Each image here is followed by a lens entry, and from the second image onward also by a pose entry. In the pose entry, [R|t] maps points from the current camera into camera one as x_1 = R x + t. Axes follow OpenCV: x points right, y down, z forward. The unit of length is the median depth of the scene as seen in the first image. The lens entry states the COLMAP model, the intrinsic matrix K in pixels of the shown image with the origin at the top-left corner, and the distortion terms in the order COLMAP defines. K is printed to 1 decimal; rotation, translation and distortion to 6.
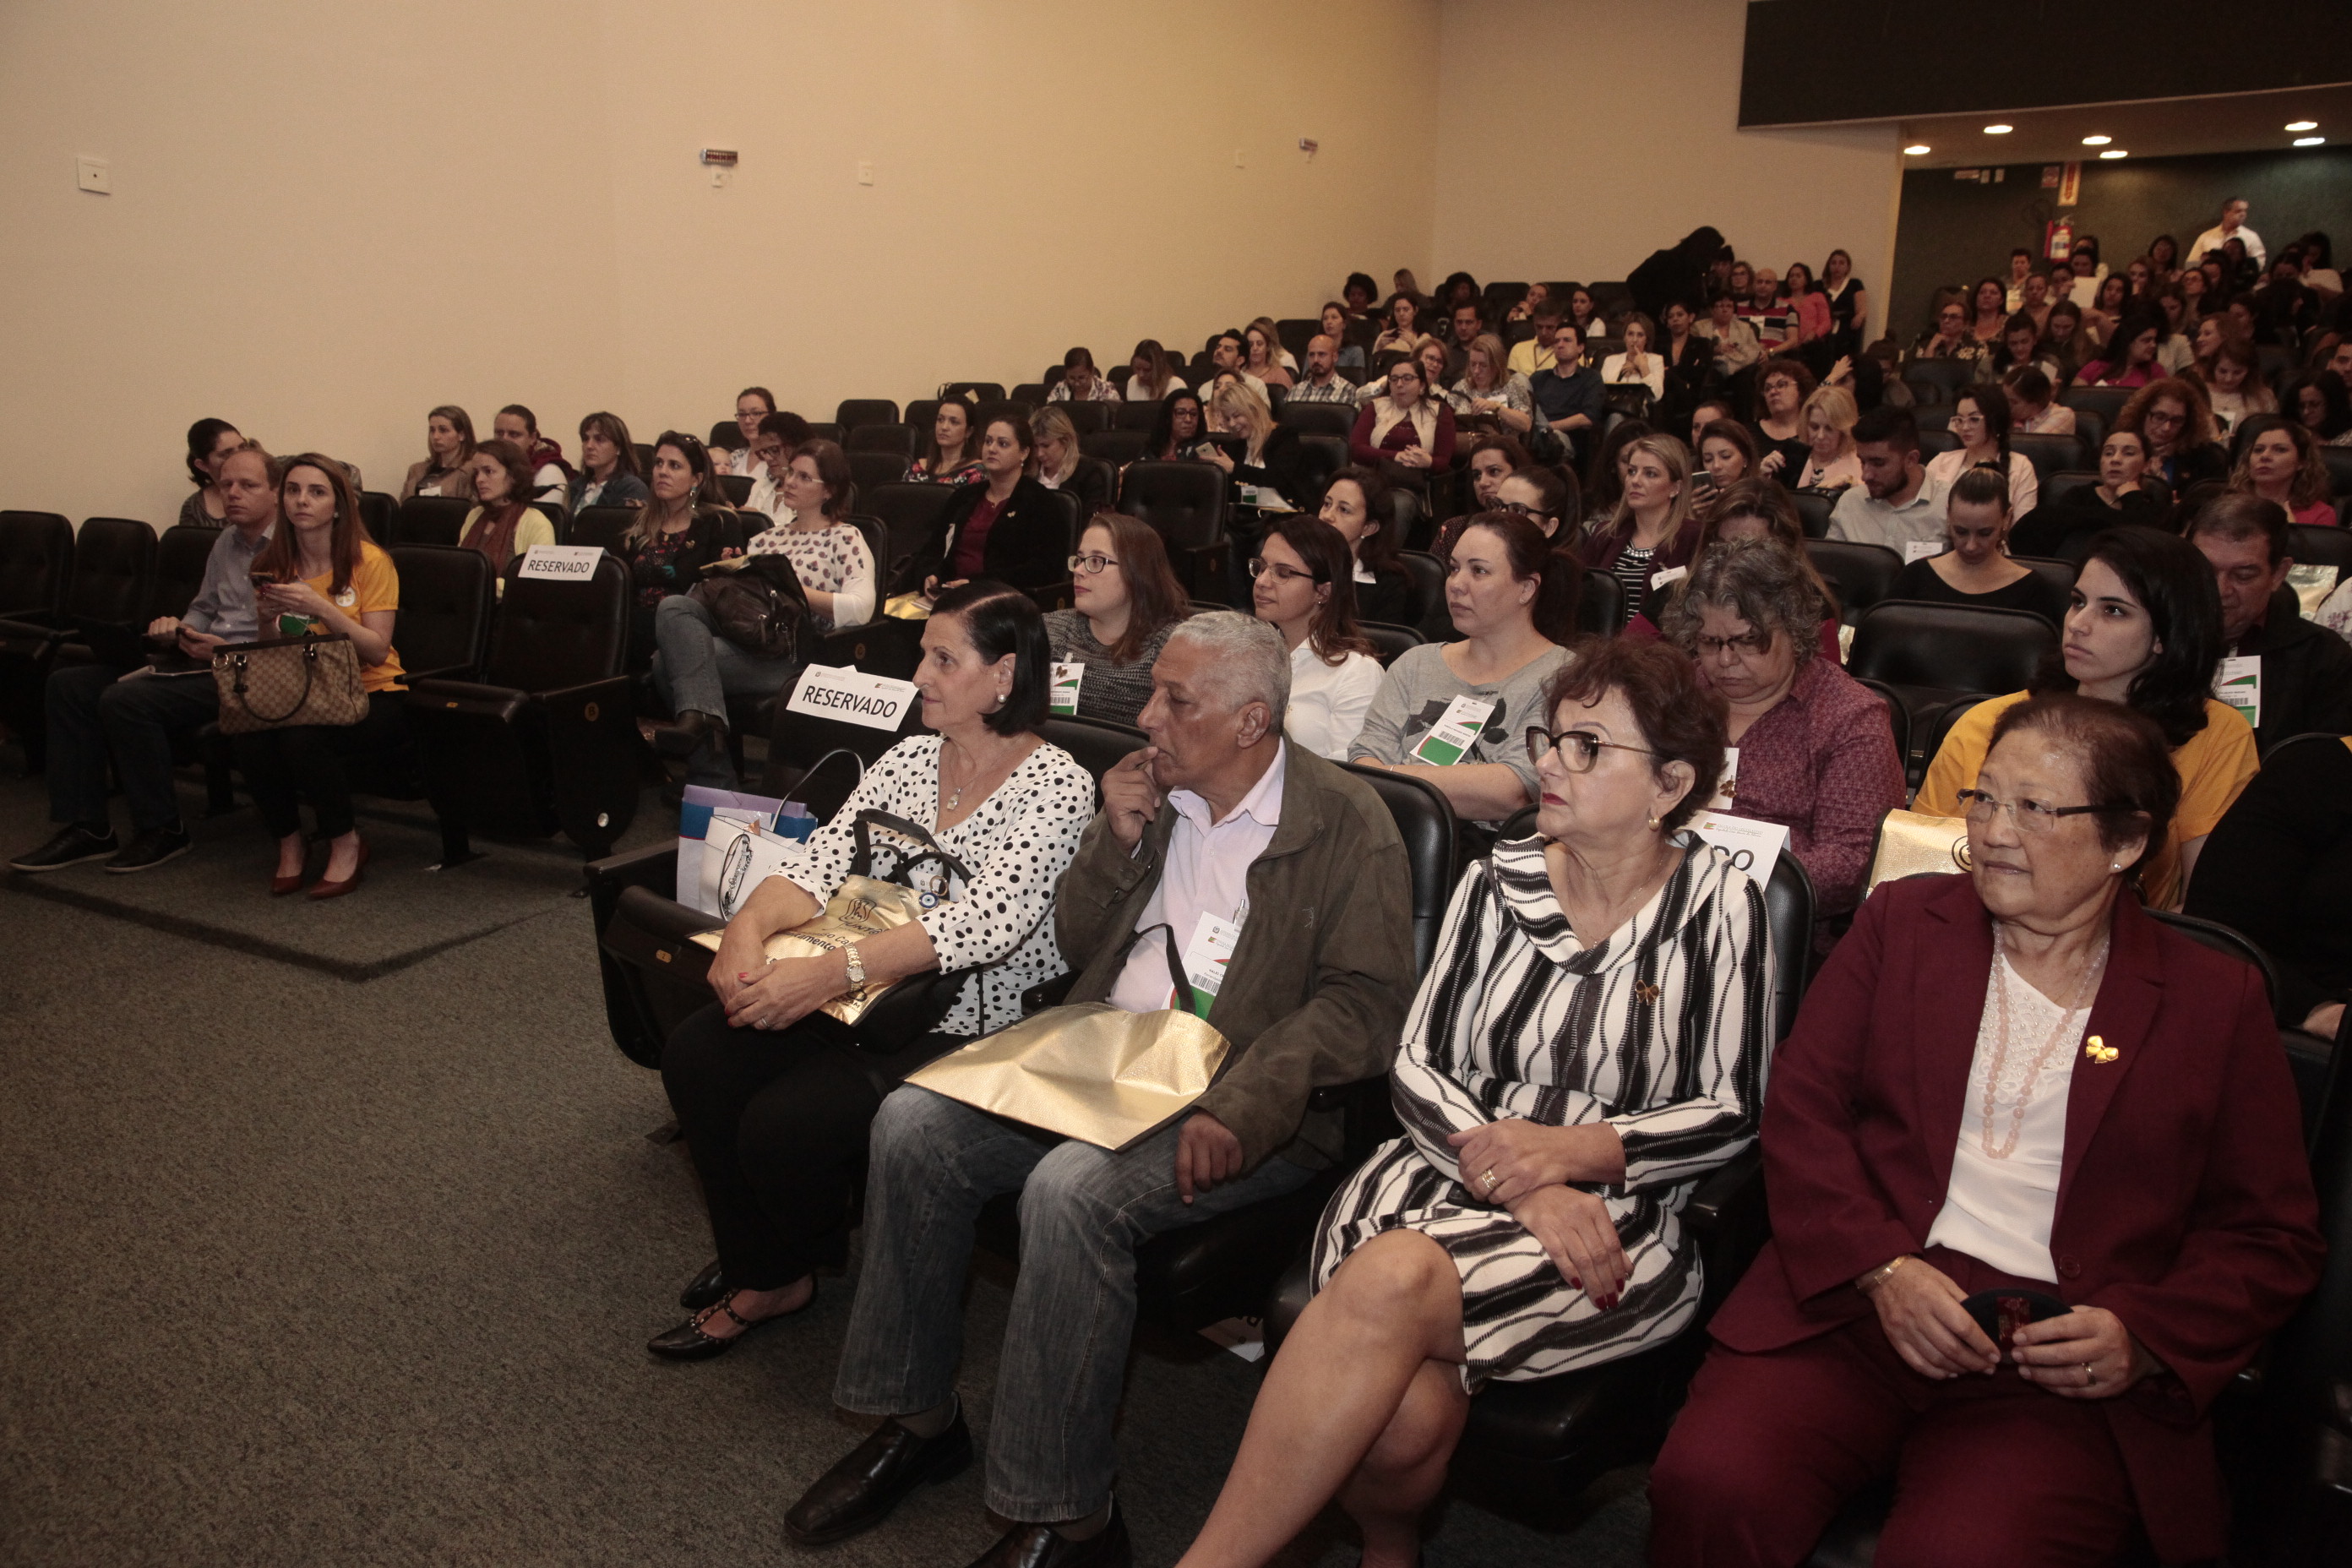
lens RADIAL K [[1616.5, 0, 1167.9], [0, 1616.5, 789.9], [0, 0, 1]] dist [-0.107416, 0.080947]
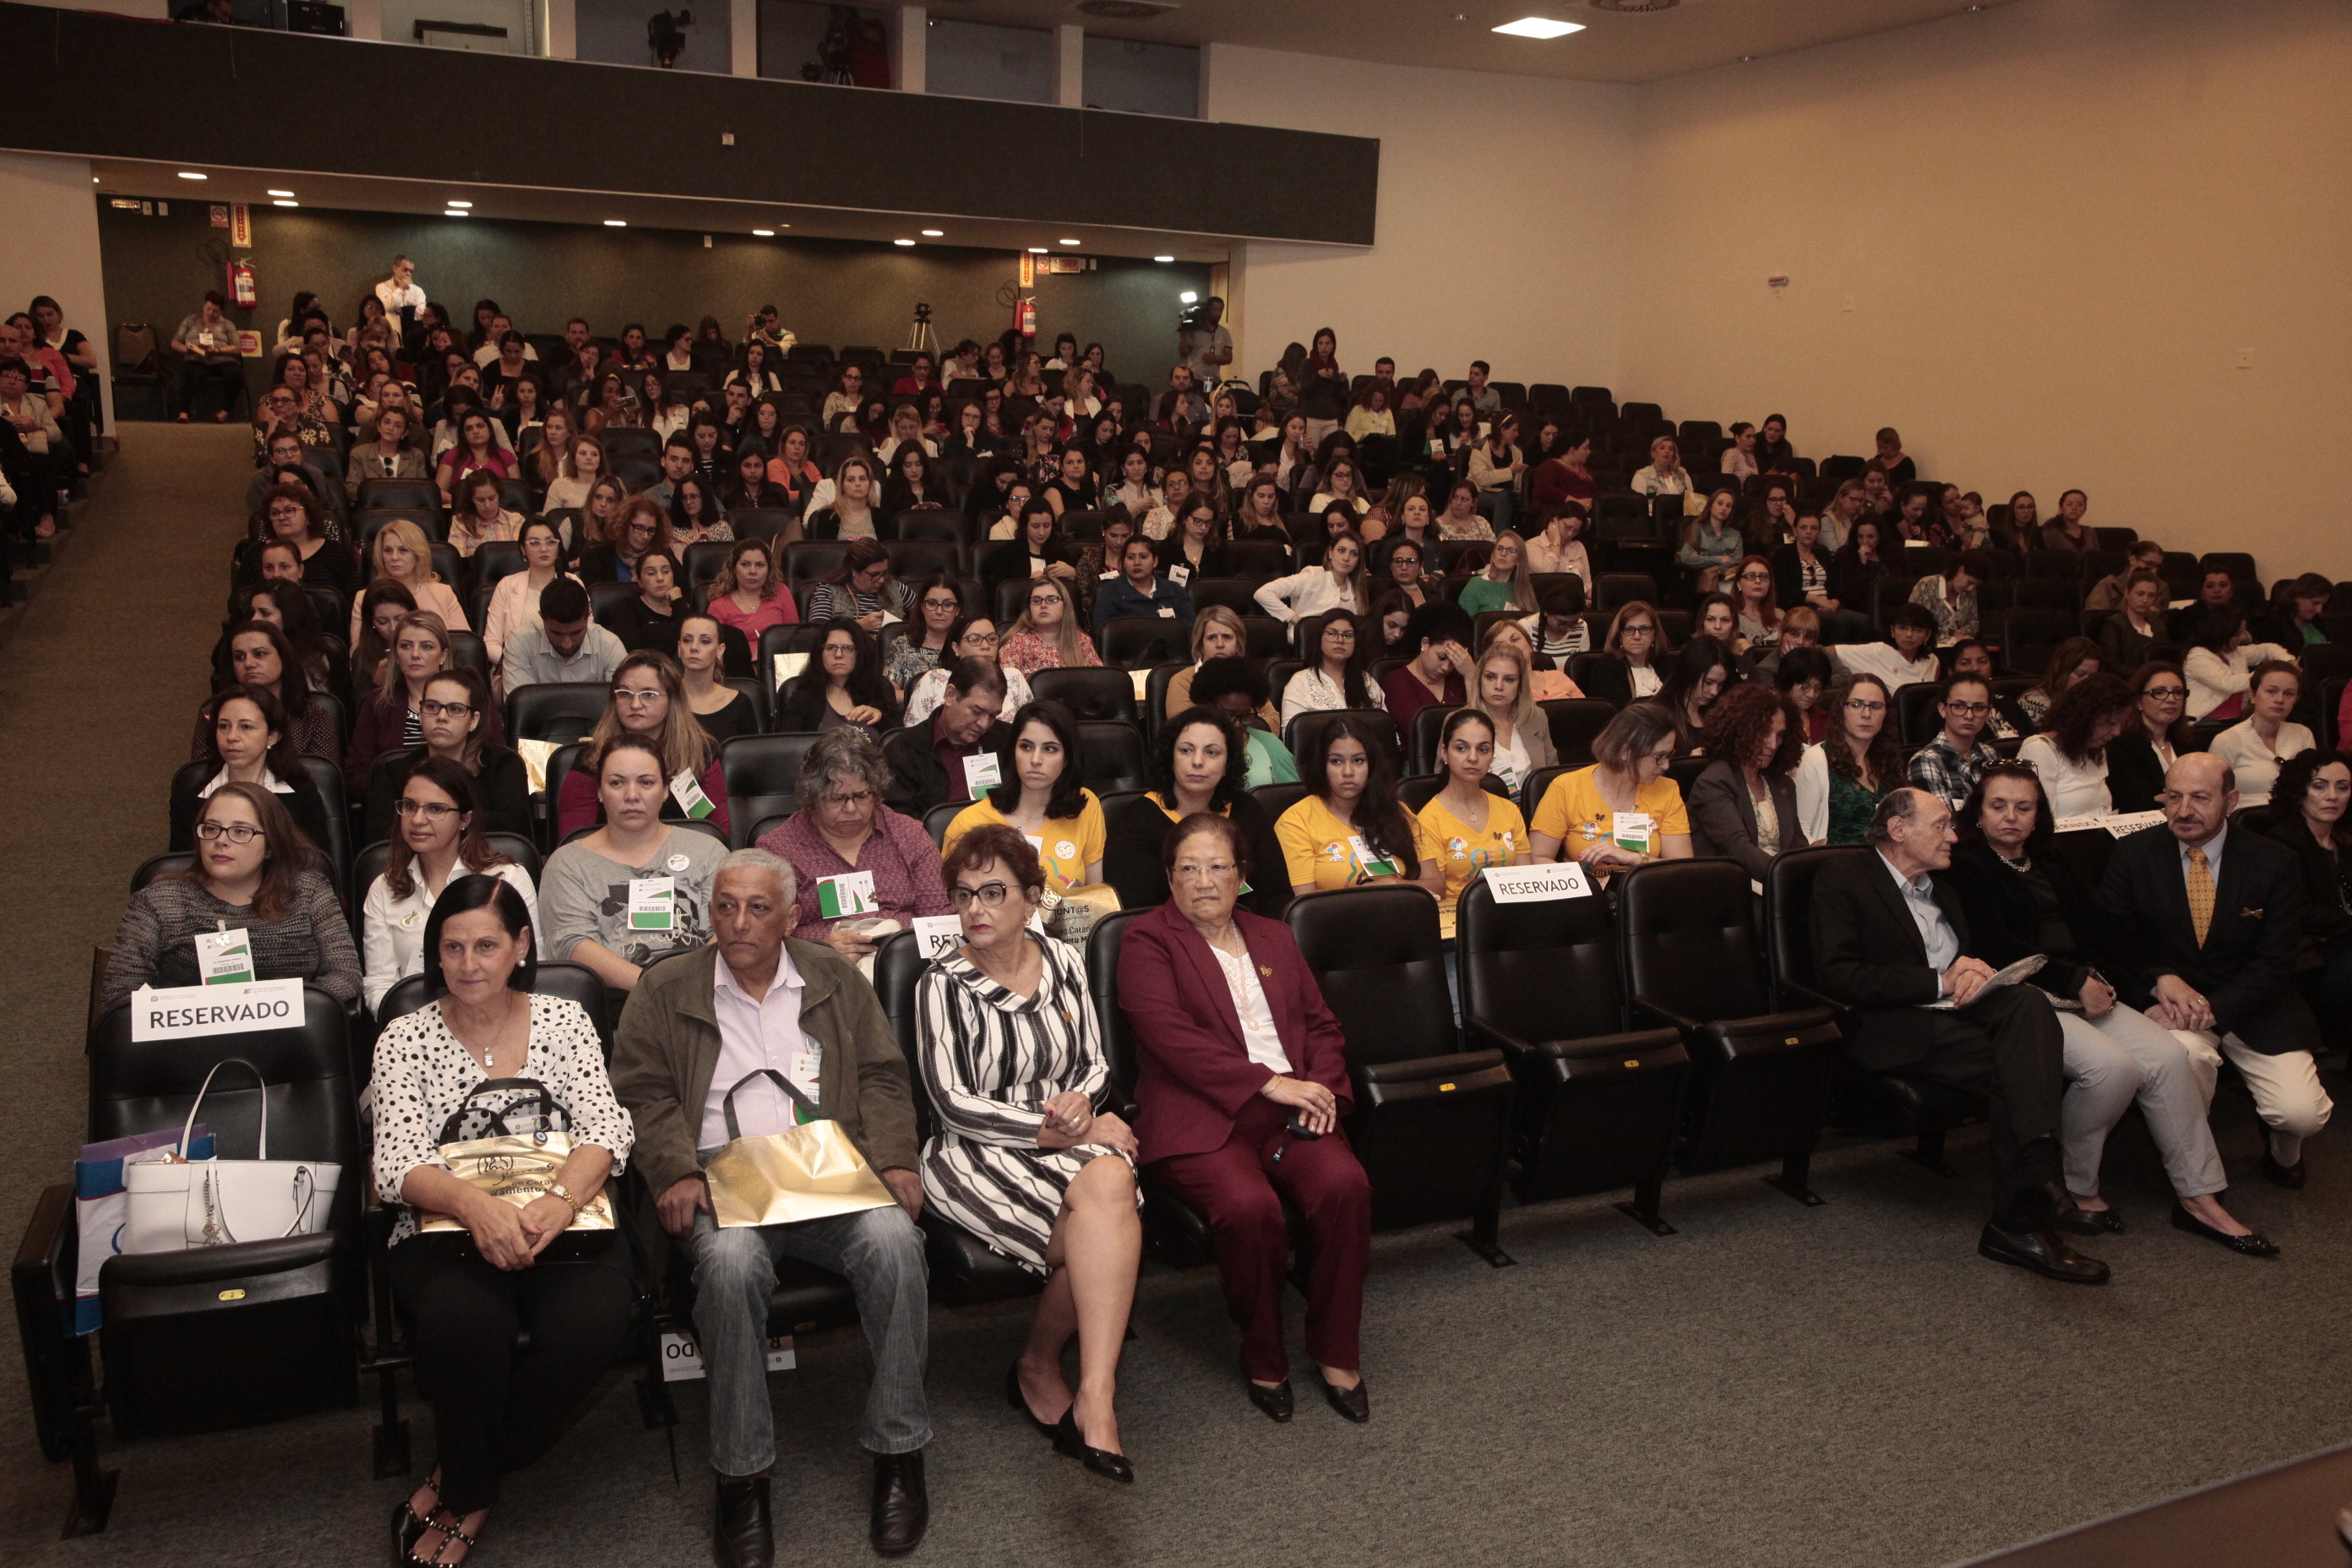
lens RADIAL K [[1876.9, 0, 1176.0], [0, 1876.9, 784.0], [0, 0, 1]] dist [-0.101750, 0.122267]
pose [[0.476369, -0.174053, 0.861846, -0.213344], [0.191980, 0.977150, 0.091226, -0.044130], [-0.858030, 0.122000, 0.498899, -0.032423]]
